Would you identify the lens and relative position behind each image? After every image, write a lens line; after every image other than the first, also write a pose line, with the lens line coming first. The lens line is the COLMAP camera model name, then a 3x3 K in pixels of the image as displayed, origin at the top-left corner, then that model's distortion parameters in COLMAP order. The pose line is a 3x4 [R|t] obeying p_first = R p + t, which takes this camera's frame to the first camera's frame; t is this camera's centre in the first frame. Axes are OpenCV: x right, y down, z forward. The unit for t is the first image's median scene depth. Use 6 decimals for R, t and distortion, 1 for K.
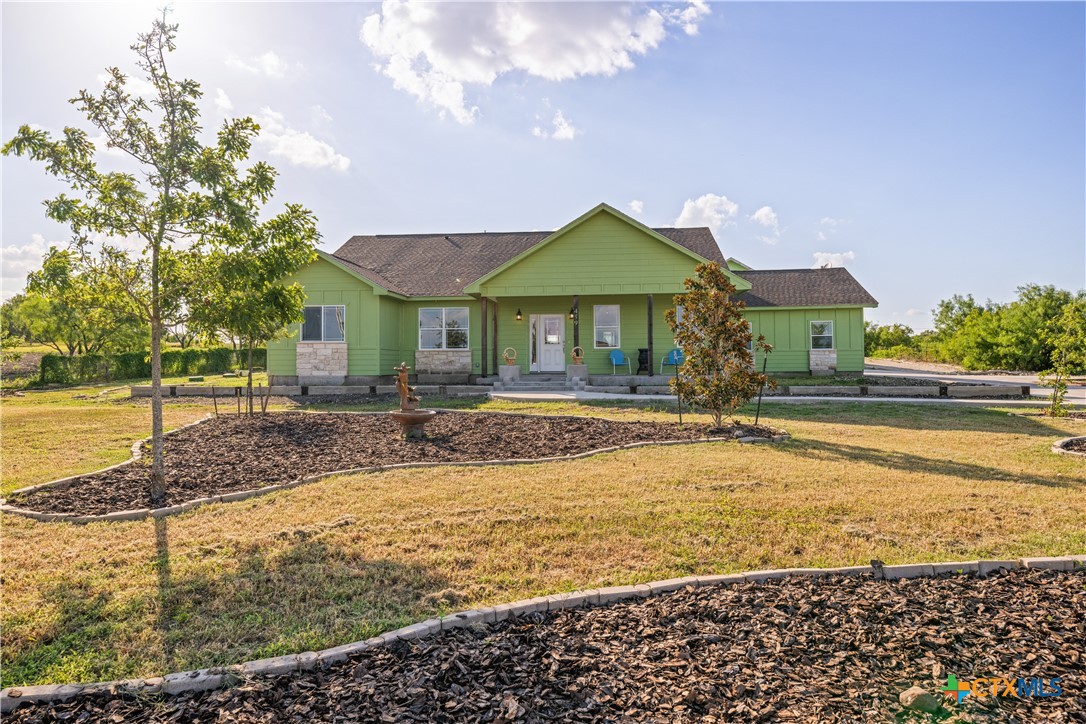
lens RADIAL K [[692.7, 0, 540.7], [0, 692.7, 352.4], [0, 0, 1]] dist [0.007573, 0.001731]
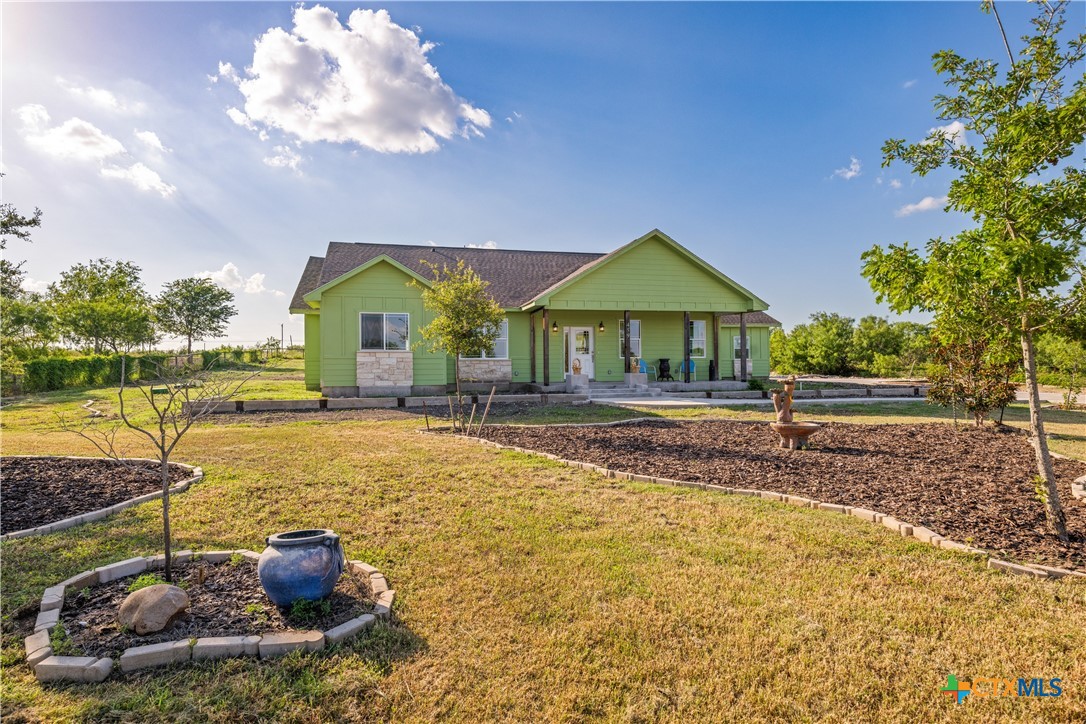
lens RADIAL K [[596.0, 0, 542.4], [0, 596.0, 363.7], [0, 0, 1]] dist [0.000919, -0.000035]
pose [[0.935630, 0.000512, 0.352981, -0.373117], [-0.002490, 0.999984, 0.005150, -0.001820], [-0.352973, -0.005697, 0.935616, 0.141389]]
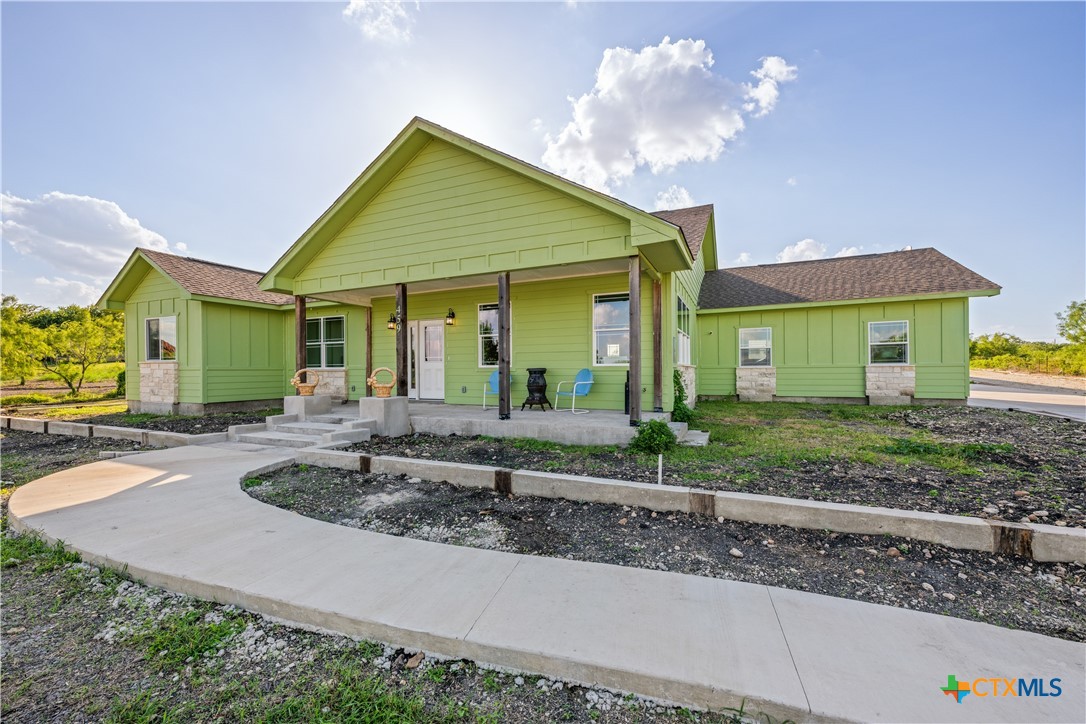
lens RADIAL K [[430.5, 0, 539.6], [0, 430.5, 369.1], [0, 0, 1]] dist [-0.000125, -0.000319]
pose [[0.947508, -0.001444, -0.319728, 0.265108], [0.006723, 0.999859, 0.015407, -0.009873], [0.319661, -0.016748, 0.947384, 0.606049]]
